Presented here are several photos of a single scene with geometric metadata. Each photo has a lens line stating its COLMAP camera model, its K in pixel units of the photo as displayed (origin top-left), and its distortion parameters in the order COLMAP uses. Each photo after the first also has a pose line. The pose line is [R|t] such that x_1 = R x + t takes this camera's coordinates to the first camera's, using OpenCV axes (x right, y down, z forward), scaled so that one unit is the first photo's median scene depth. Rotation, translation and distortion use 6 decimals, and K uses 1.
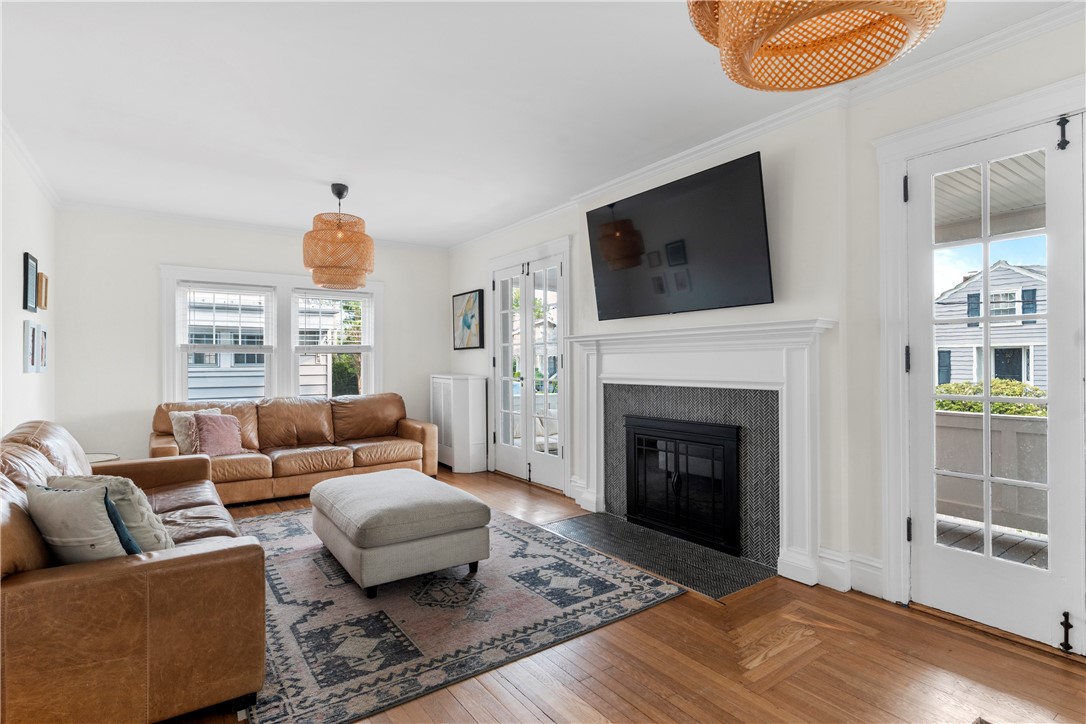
lens RADIAL K [[546.9, 0, 543.9], [0, 546.9, 359.0], [0, 0, 1]] dist [-0.011107, 0.004463]
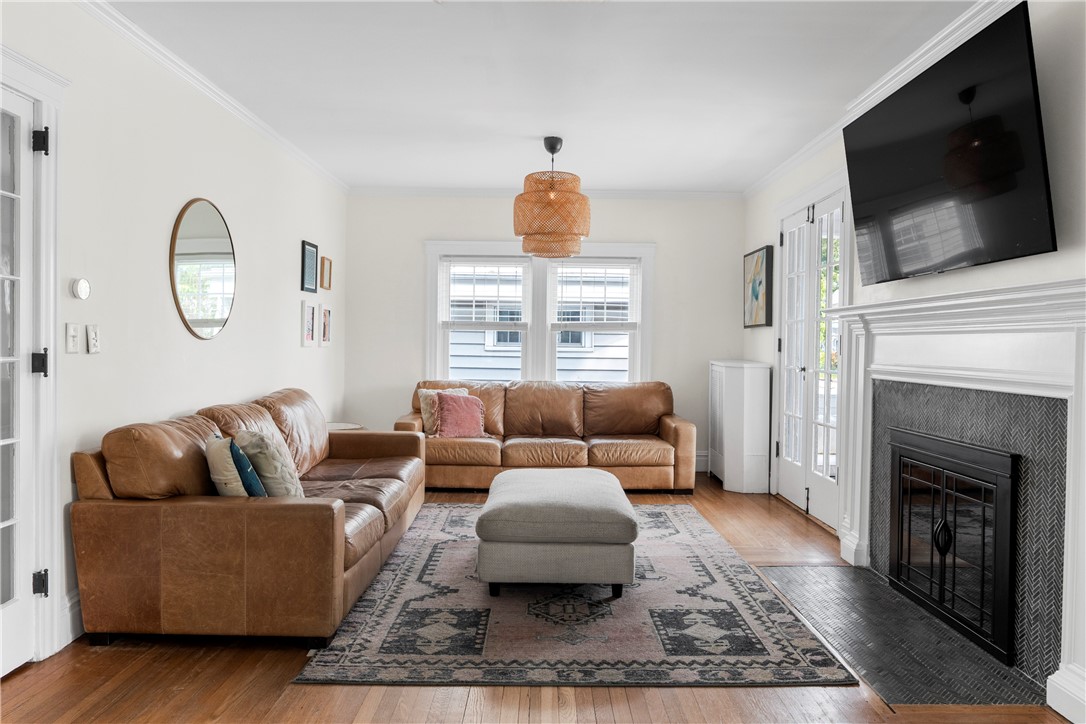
lens RADIAL K [[747.9, 0, 542.7], [0, 747.9, 359.8], [0, 0, 1]] dist [-0.024614, 0.013872]
pose [[0.817095, 0.028636, -0.575792, 0.348451], [-0.014055, 0.999458, 0.029761, -0.000316], [0.576332, -0.016224, 0.817054, 0.015782]]
